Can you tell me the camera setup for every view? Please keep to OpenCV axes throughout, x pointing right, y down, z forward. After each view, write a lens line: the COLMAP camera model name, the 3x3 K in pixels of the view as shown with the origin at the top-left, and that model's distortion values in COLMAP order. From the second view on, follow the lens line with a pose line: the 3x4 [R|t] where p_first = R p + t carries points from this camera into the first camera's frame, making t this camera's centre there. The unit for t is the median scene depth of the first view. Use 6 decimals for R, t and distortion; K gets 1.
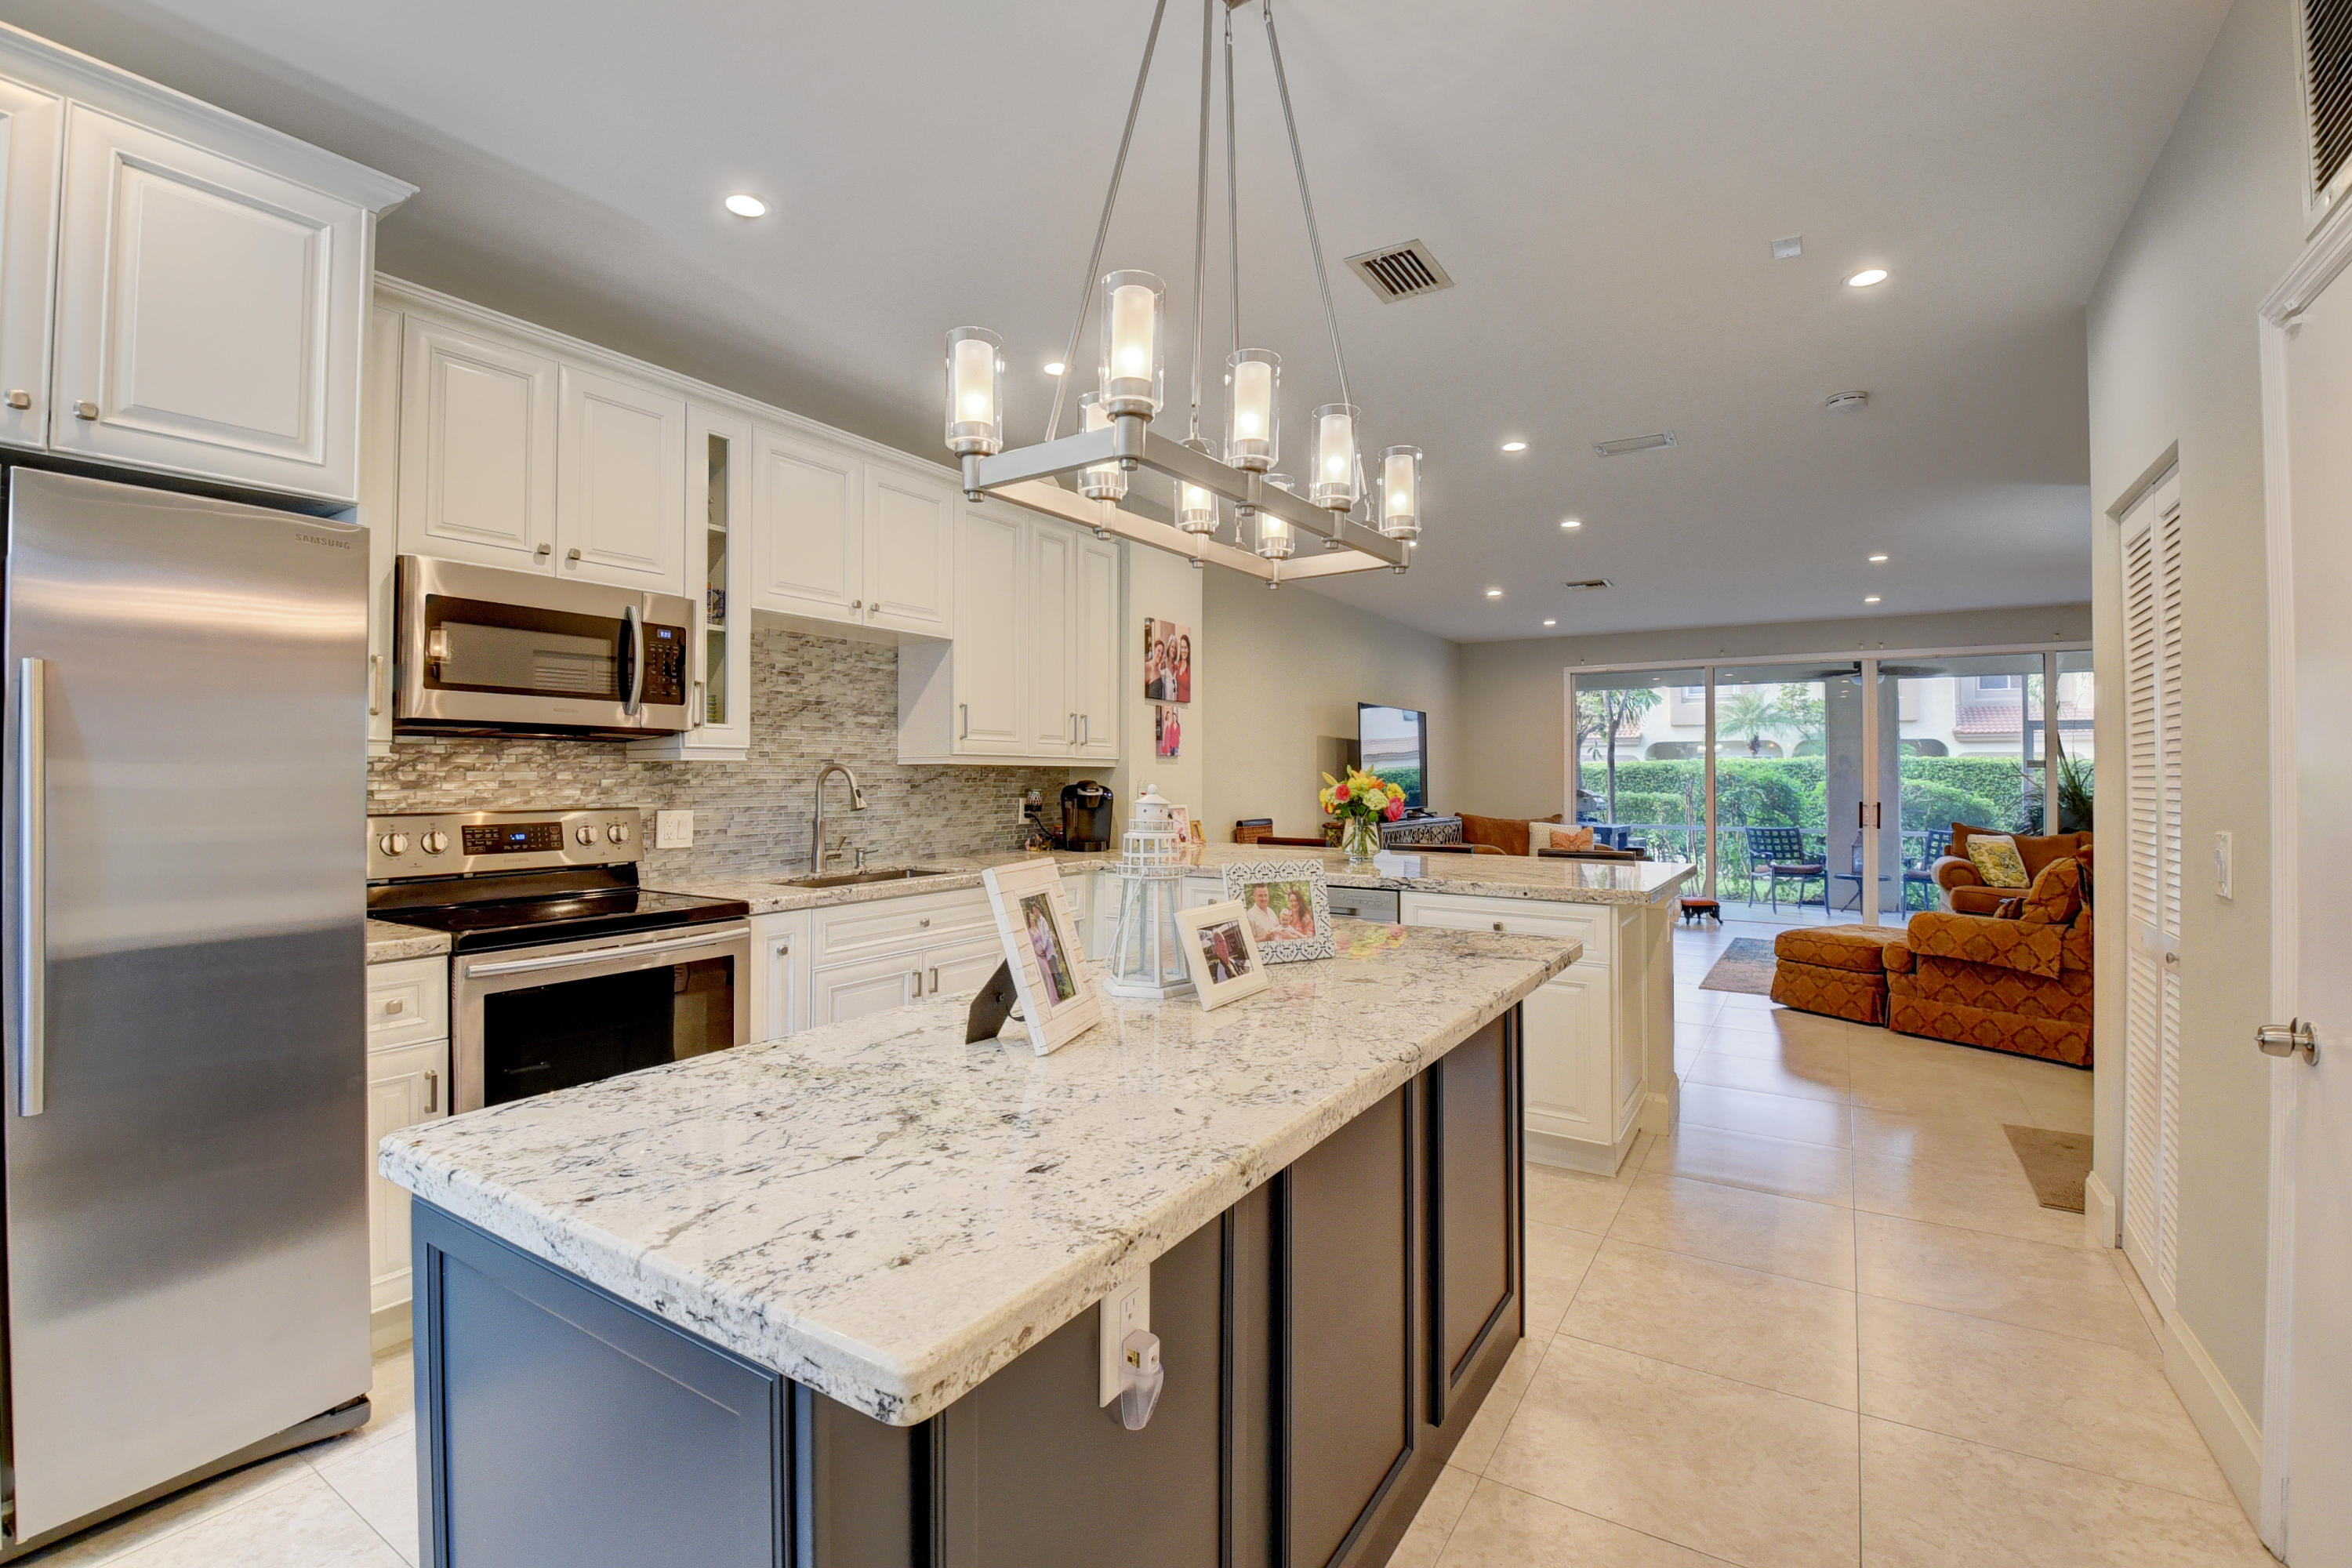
lens RADIAL K [[1035.0, 0, 1171.8], [0, 1035.0, 753.7], [0, 0, 1]] dist [0.002409, -0.015179]
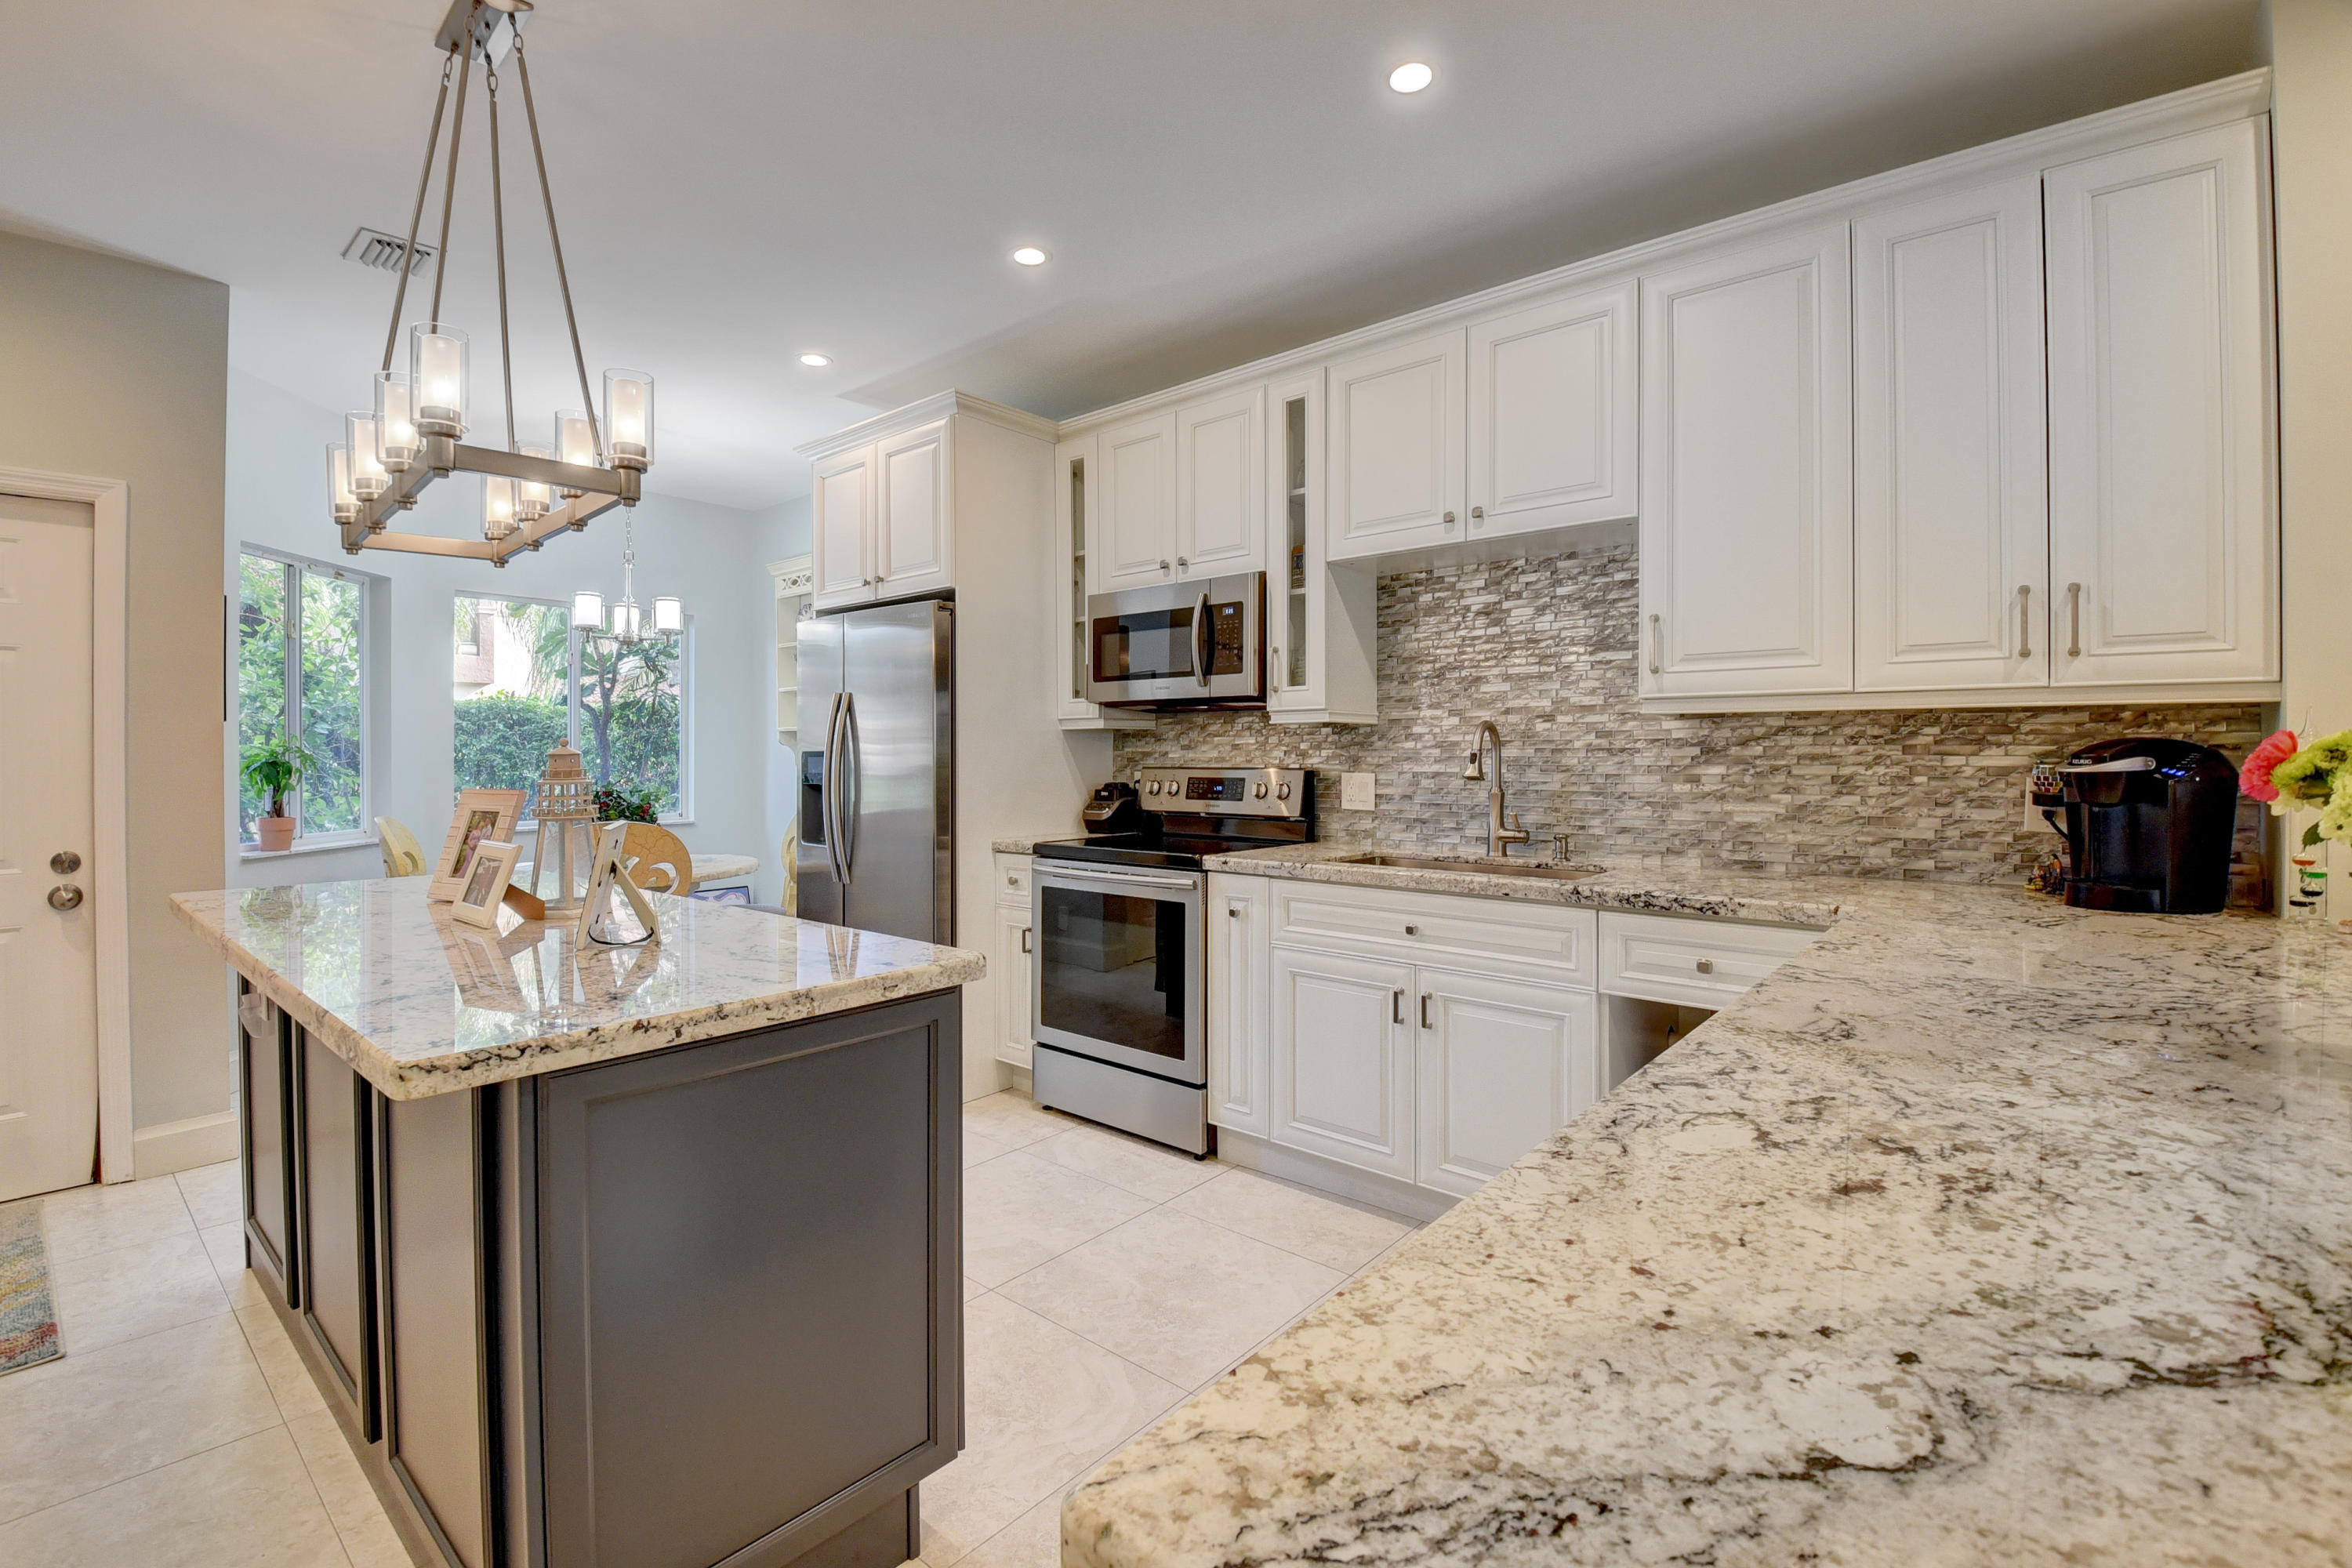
lens RADIAL K [[1035.0, 0, 1169.9], [0, 1035.0, 758.8], [0, 0, 1]] dist [0.002409, -0.015179]
pose [[-0.140970, 0.001159, -0.990013, 0.418152], [0.021524, 0.999767, -0.001895, 0.030025], [0.989780, -0.021576, -0.140962, 0.741318]]
